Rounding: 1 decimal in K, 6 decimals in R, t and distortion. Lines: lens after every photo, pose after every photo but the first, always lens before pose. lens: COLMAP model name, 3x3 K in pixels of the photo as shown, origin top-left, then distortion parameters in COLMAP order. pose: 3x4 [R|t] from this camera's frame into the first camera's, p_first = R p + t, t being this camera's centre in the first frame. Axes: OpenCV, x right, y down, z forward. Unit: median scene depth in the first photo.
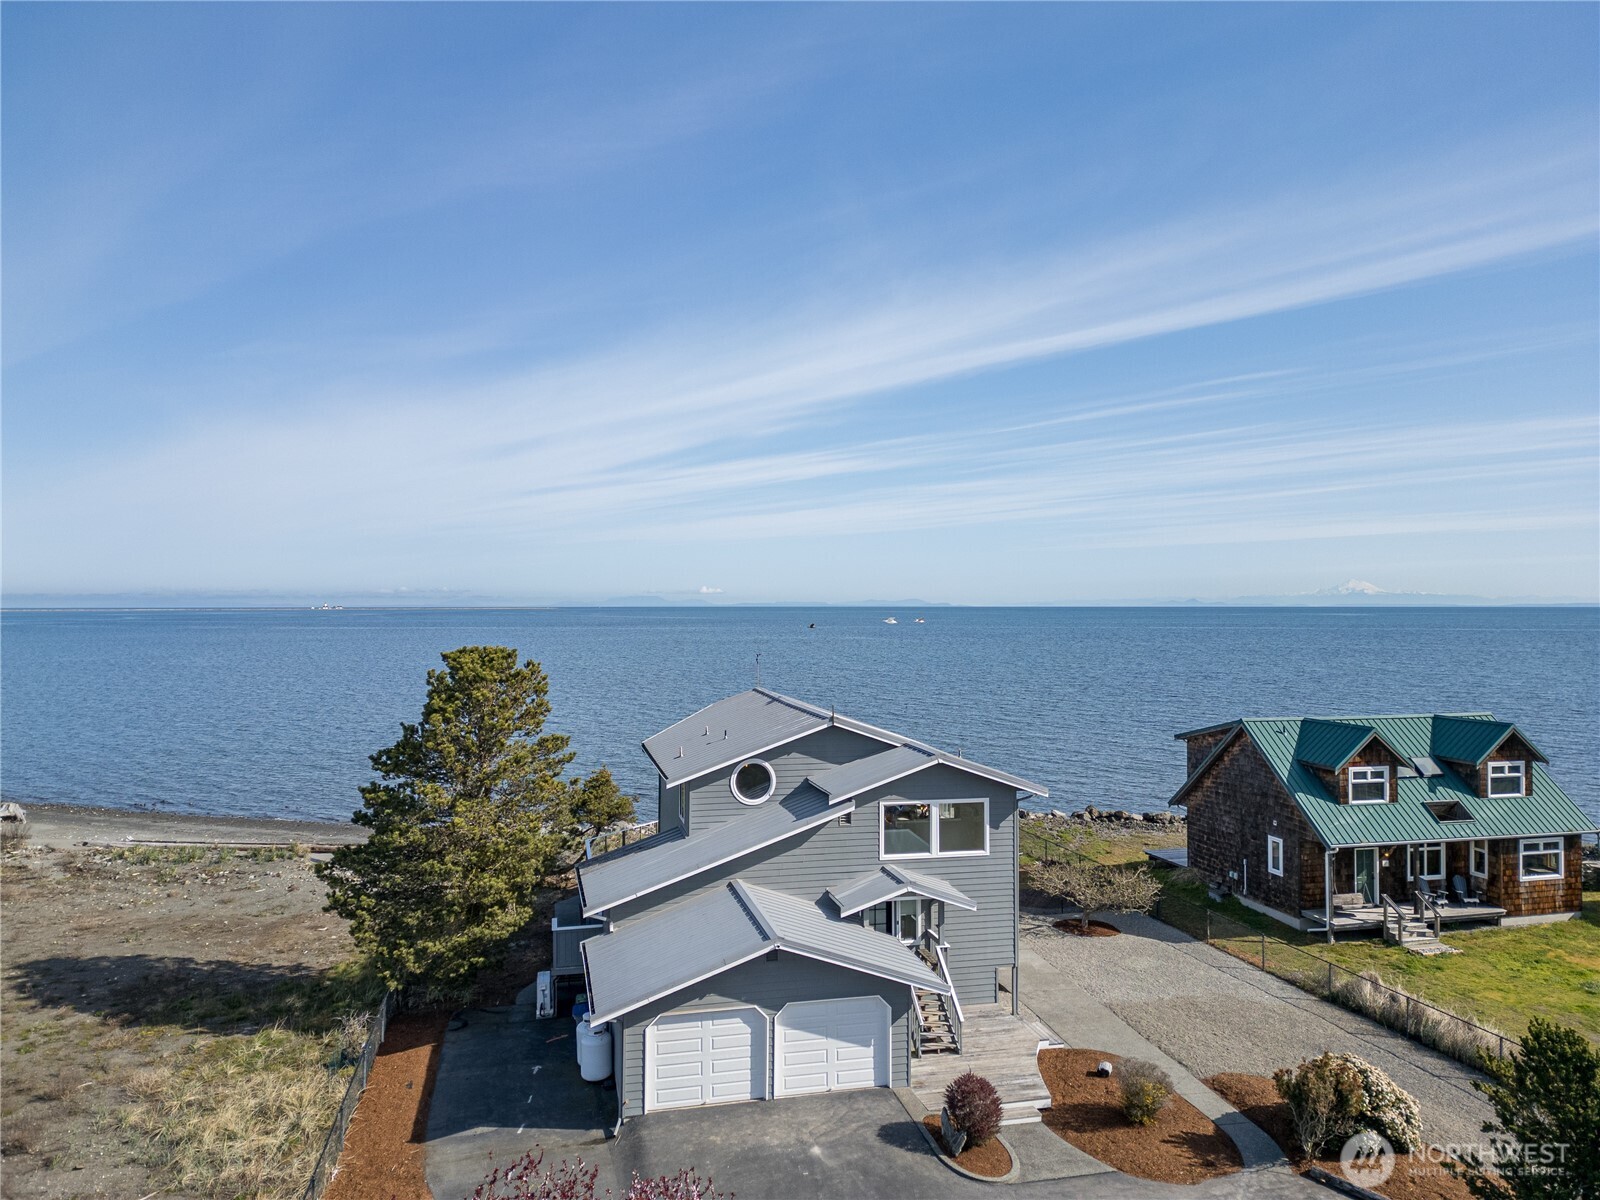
lens RADIAL K [[1128.7, 0, 794.0], [0, 1128.7, 609.1], [0, 0, 1]] dist [0.090876, -0.112953]
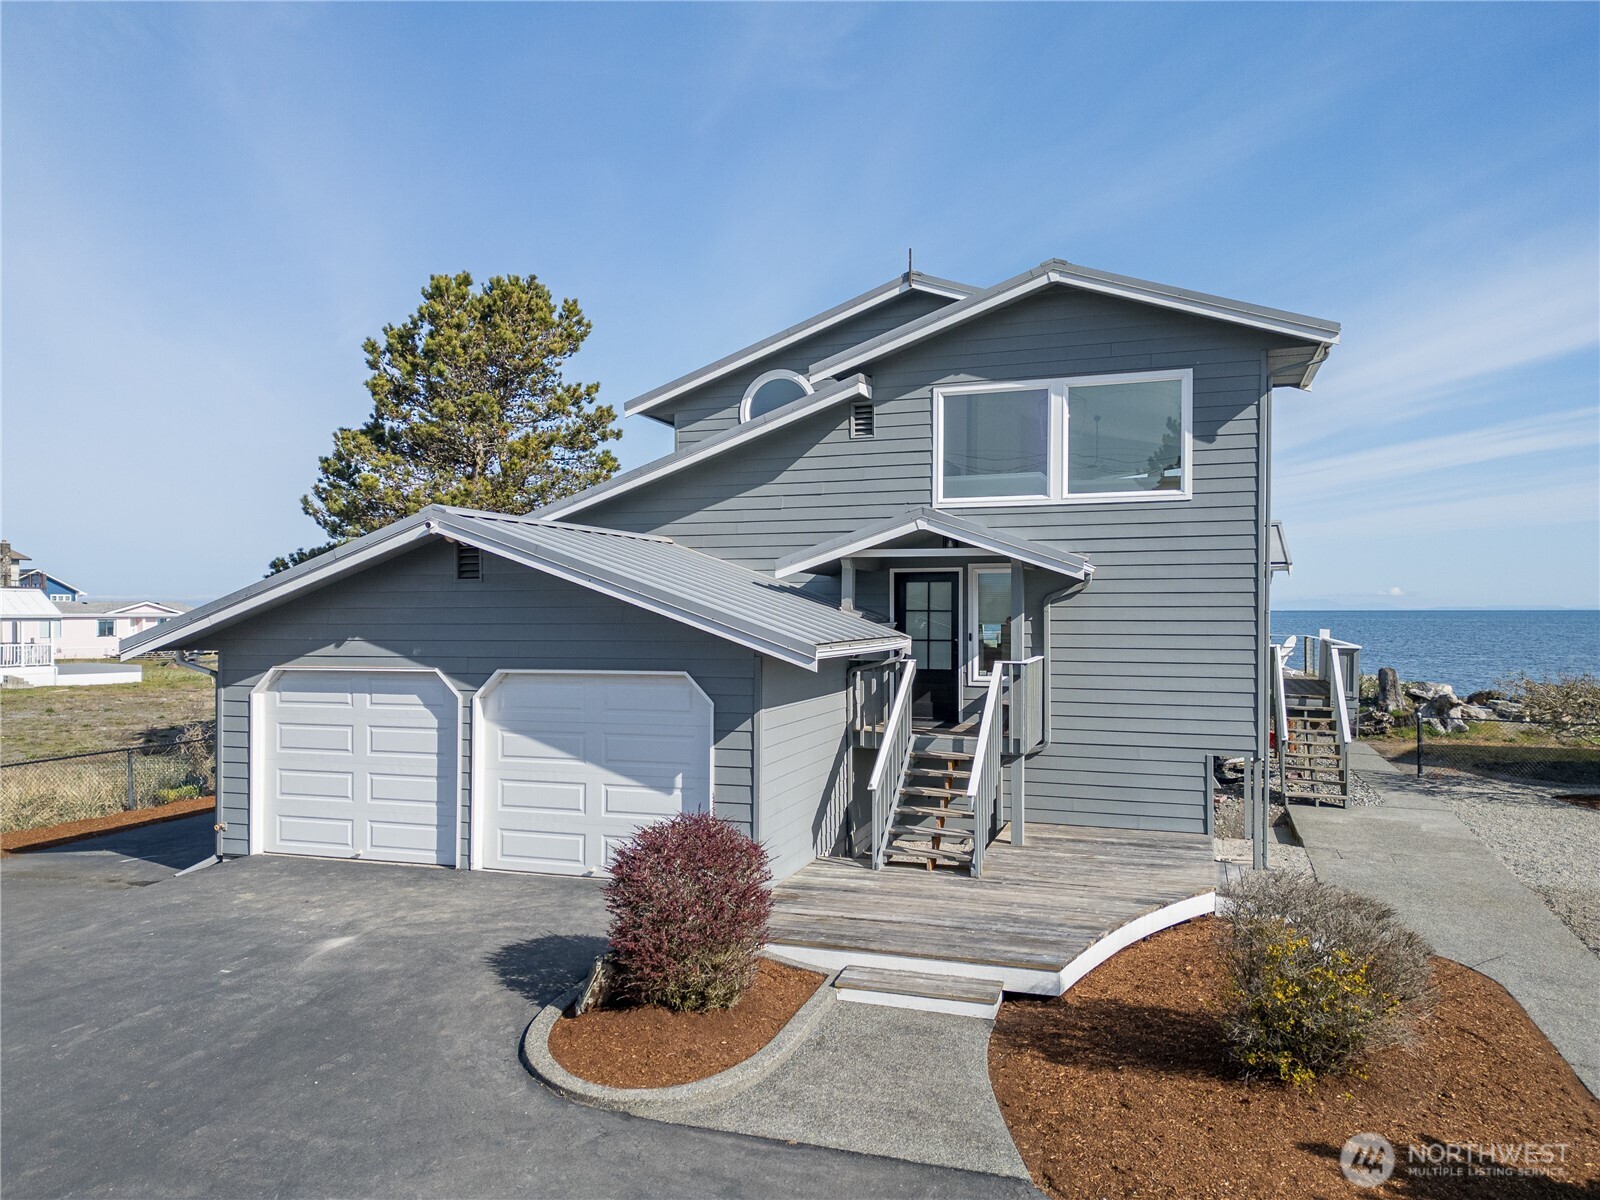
lens RADIAL K [[1128.7, 0, 794.0], [0, 1128.7, 609.1], [0, 0, 1]] dist [0.090876, -0.112953]
pose [[0.842333, -0.004559, -0.538939, 0.338851], [0.001286, 0.999978, -0.006449, 0.316135], [0.538956, 0.004739, 0.842320, 0.658823]]
